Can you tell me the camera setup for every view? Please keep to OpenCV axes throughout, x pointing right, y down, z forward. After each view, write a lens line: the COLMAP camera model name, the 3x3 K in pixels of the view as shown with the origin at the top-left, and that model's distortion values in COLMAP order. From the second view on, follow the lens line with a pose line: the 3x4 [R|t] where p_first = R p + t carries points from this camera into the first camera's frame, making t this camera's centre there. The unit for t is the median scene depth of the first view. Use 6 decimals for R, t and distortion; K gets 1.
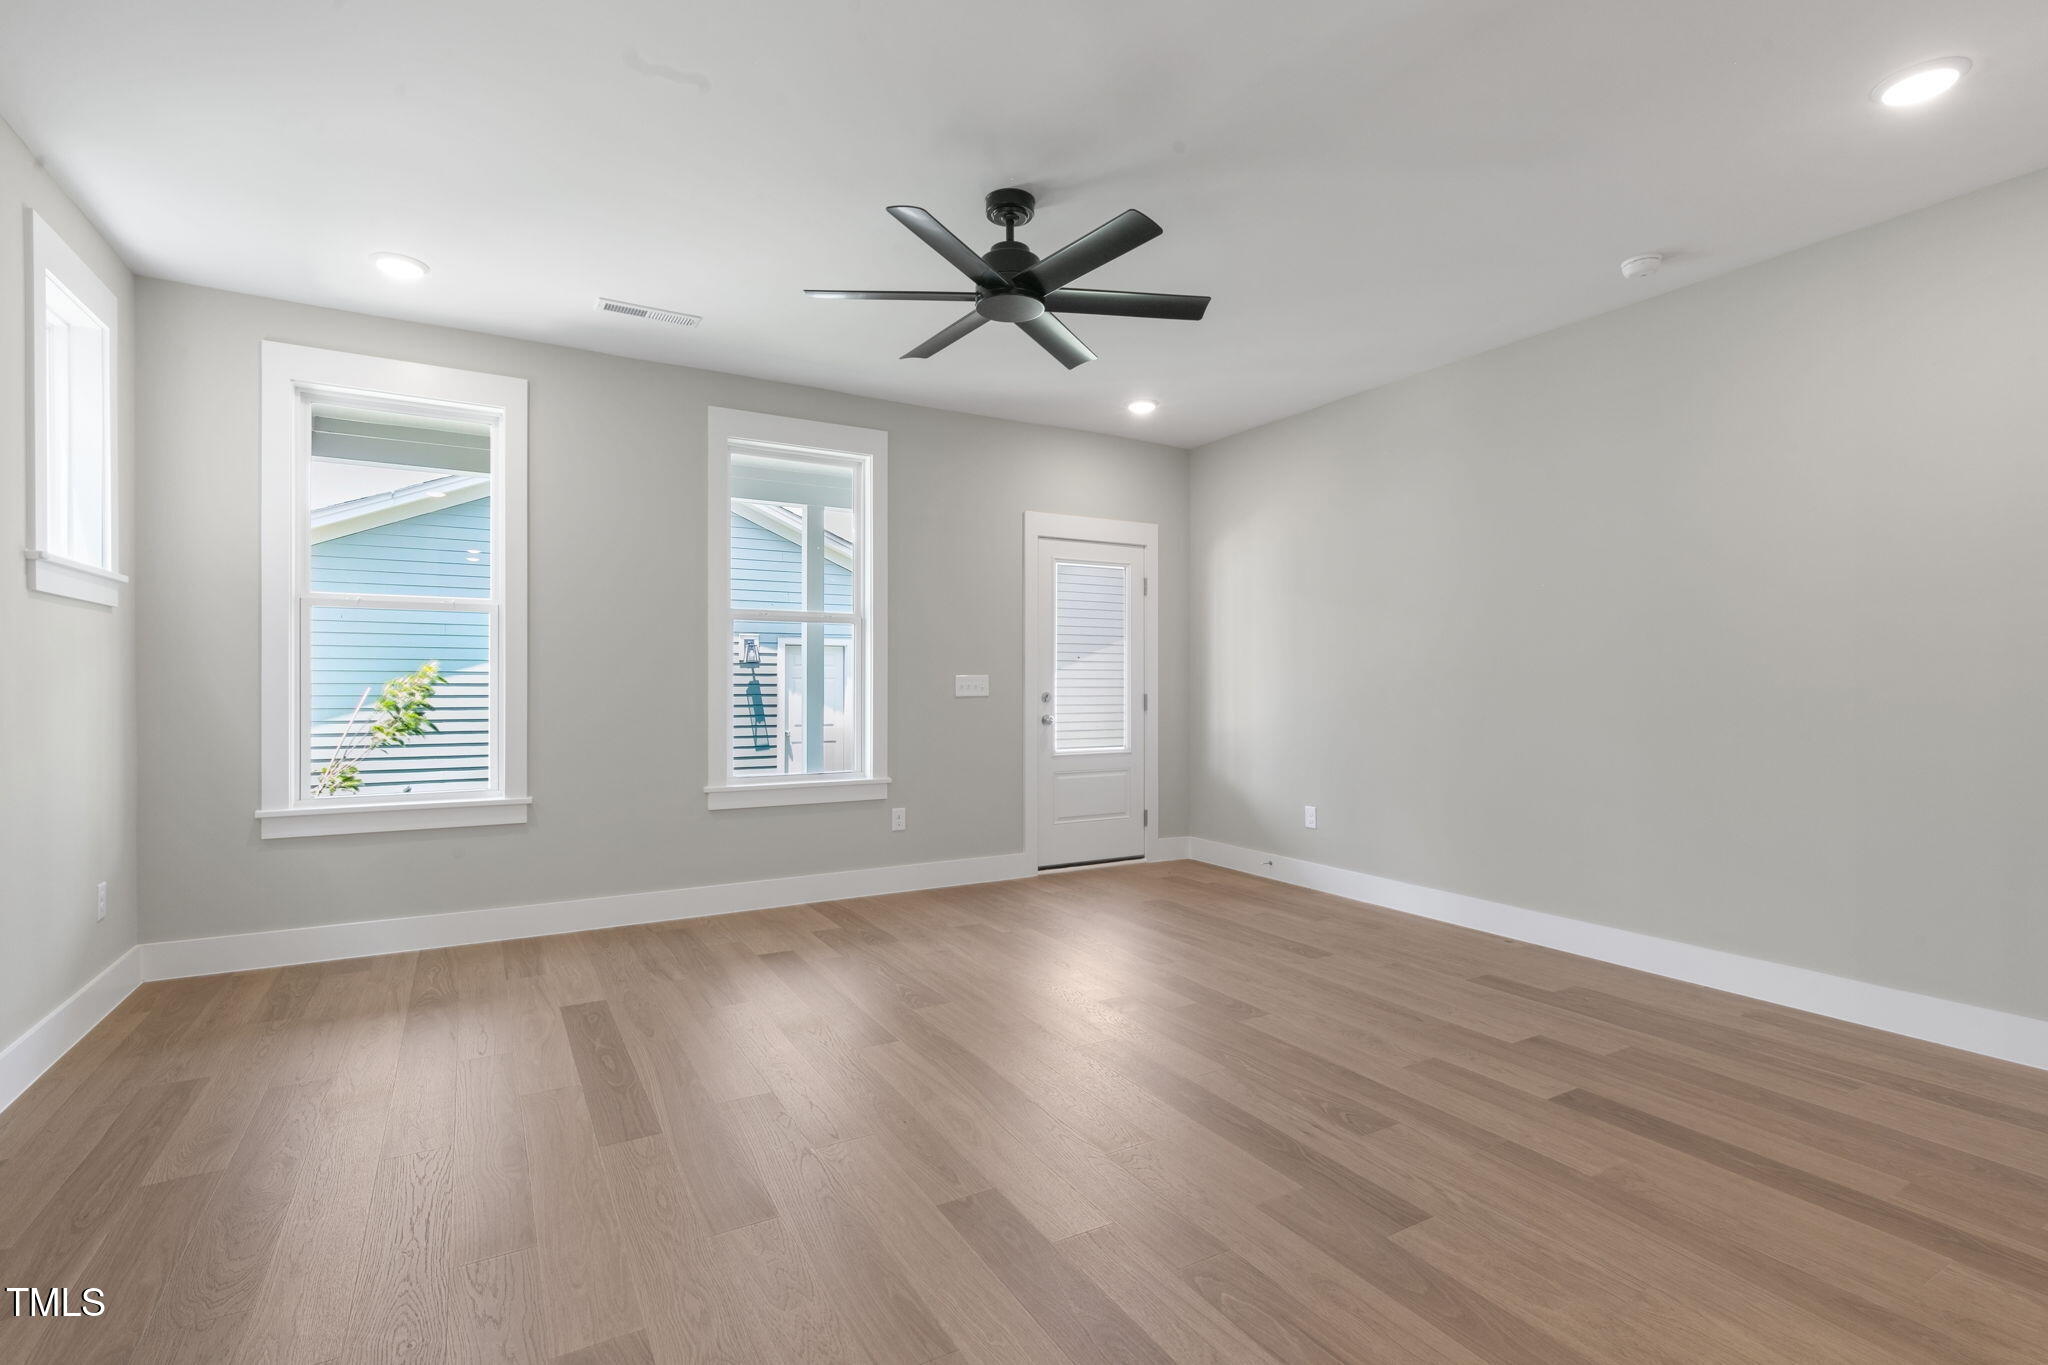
lens RADIAL K [[940.1, 0, 1013.4], [0, 940.1, 680.3], [0, 0, 1]] dist [0.012264, -0.003709]
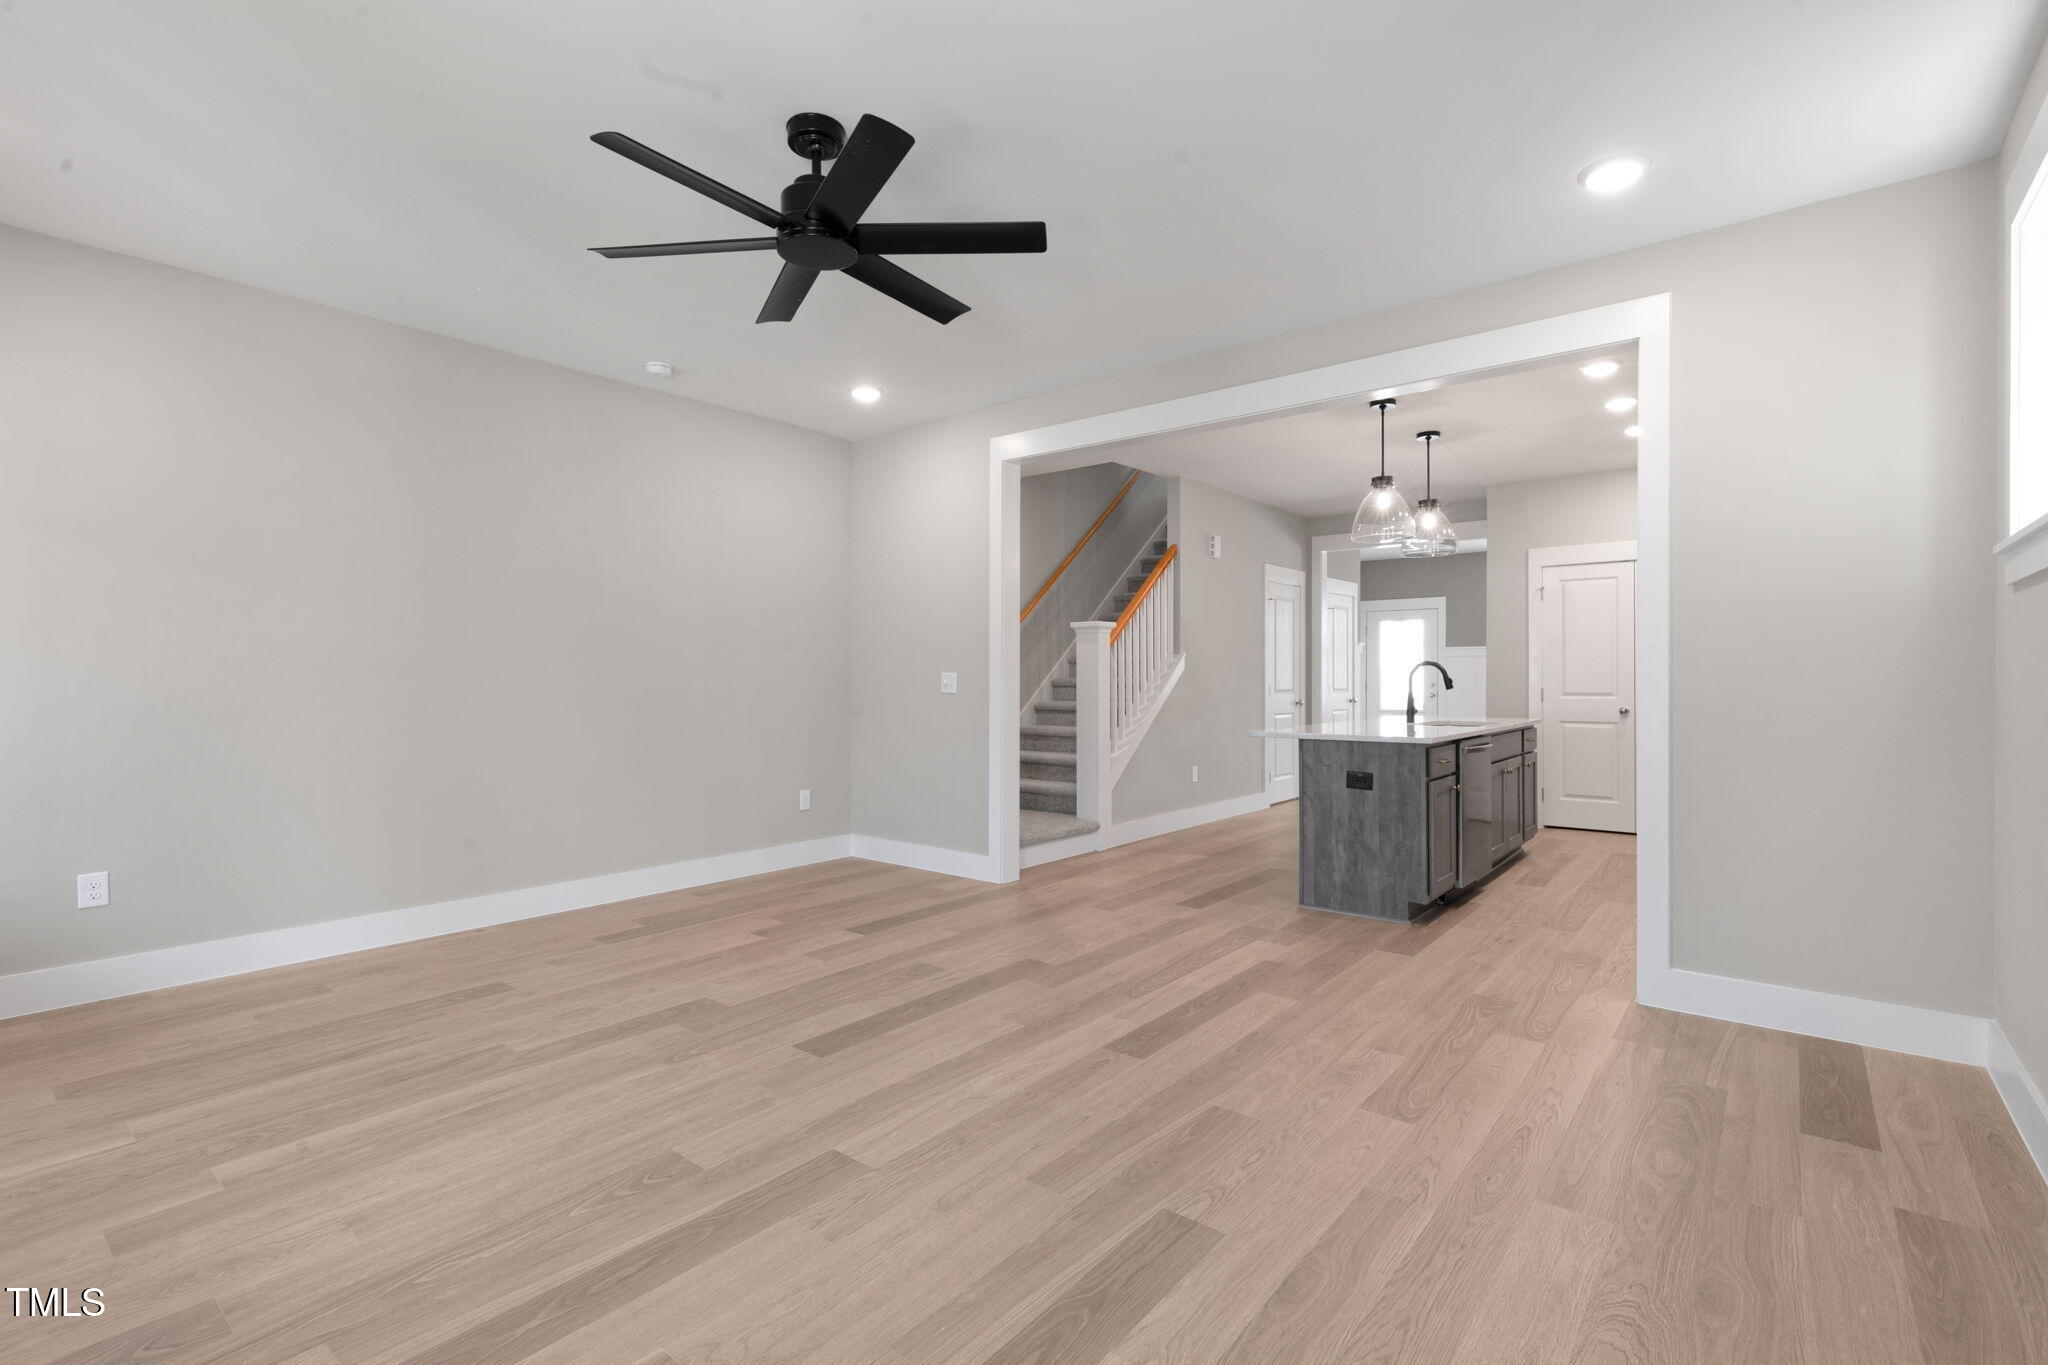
lens RADIAL K [[940.1, 0, 1019.8], [0, 940.1, 680.3], [0, 0, 1]] dist [0.012264, -0.003709]
pose [[-0.351860, -0.004794, 0.936041, -0.880035], [-0.003200, 0.999987, 0.003919, -0.001974], [-0.936047, -0.001616, -0.351870, 1.114692]]
